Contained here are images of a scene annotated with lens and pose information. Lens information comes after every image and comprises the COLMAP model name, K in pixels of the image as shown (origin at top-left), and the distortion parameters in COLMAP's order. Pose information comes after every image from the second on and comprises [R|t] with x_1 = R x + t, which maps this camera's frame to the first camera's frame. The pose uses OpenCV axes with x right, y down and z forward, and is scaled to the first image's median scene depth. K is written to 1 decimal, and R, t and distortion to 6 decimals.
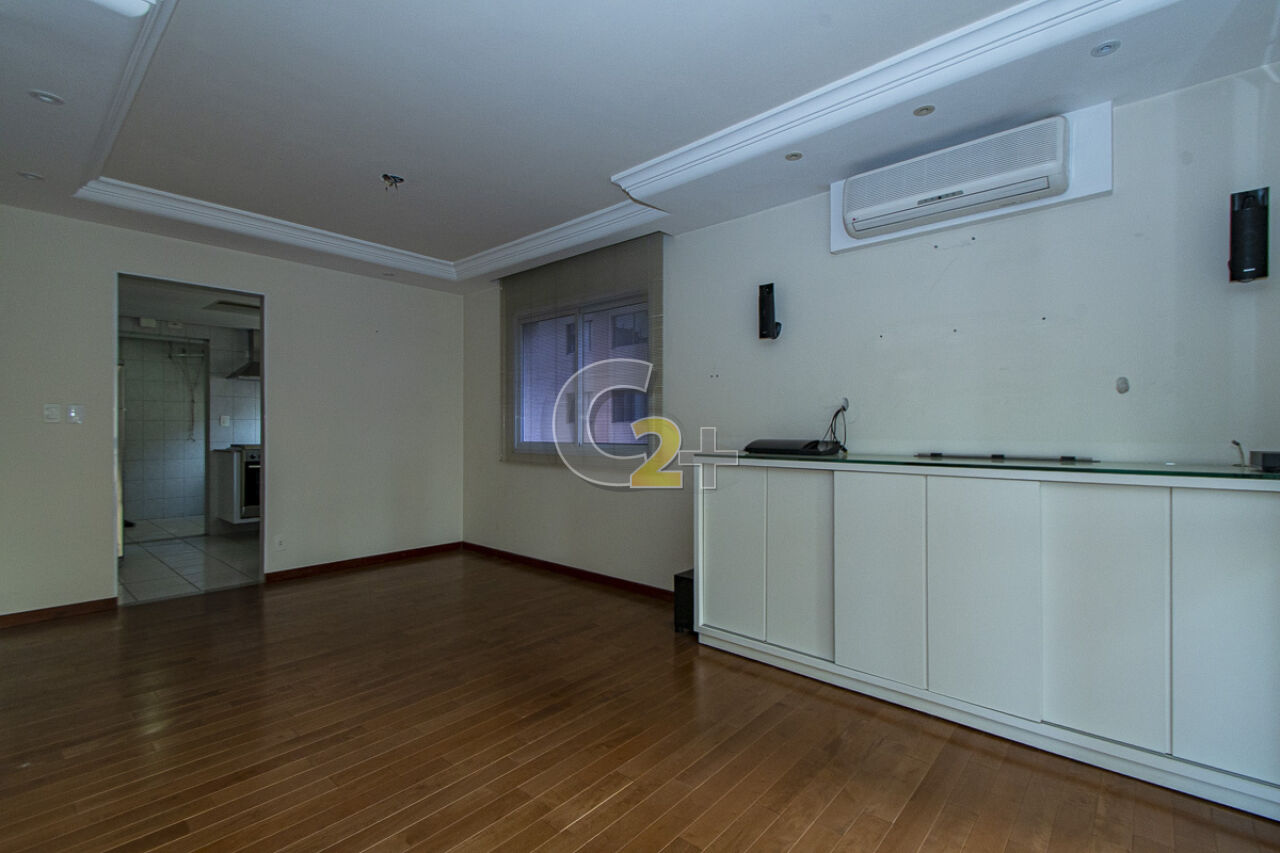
lens RADIAL K [[559.4, 0, 665.3], [0, 559.4, 429.4], [0, 0, 1]] dist [0.000233, 0.000053]
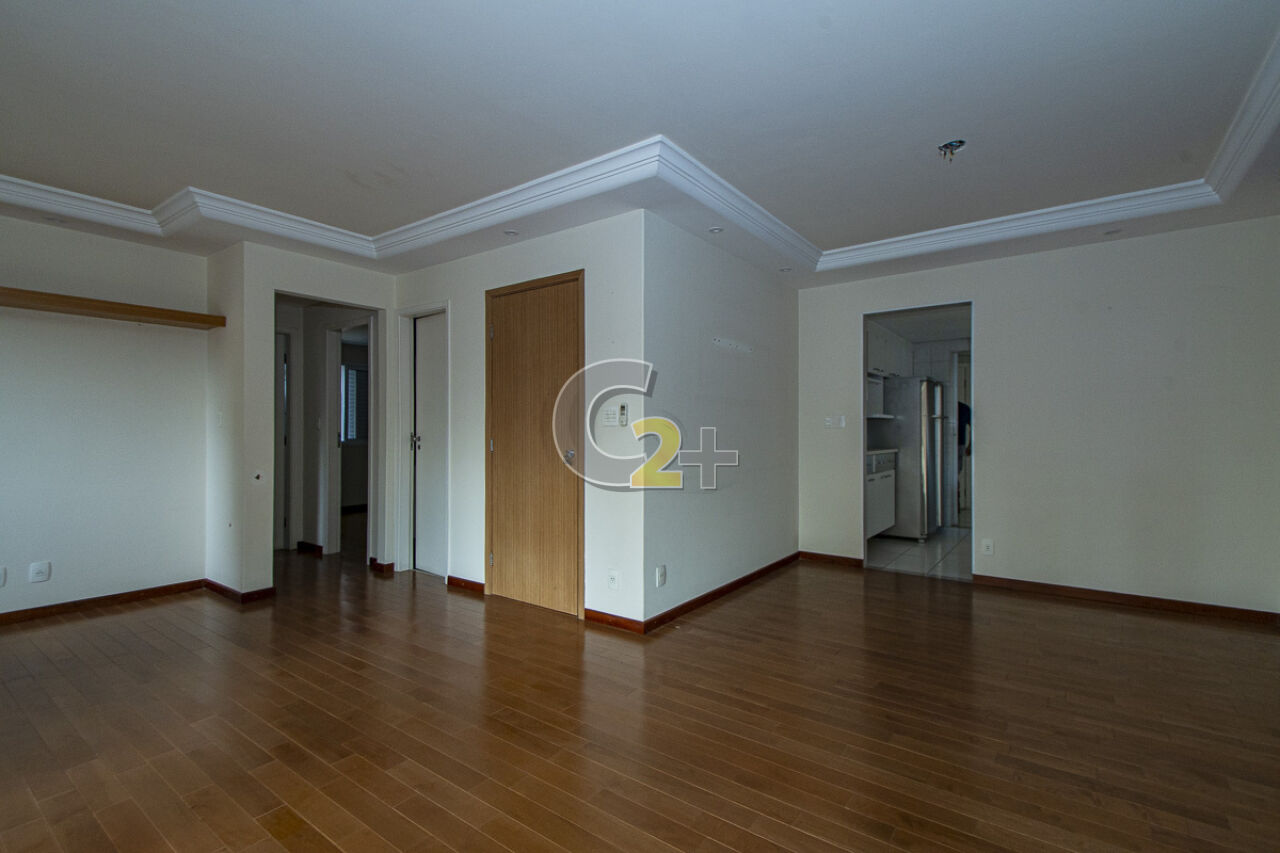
lens RADIAL K [[559.4, 0, 665.3], [0, 559.4, 429.4], [0, 0, 1]] dist [0.000233, 0.000053]
pose [[0.083651, -0.007544, -0.996467, 0.333570], [0.001838, 0.999971, -0.007417, 0.001482], [0.996493, -0.001211, 0.083662, 0.466840]]
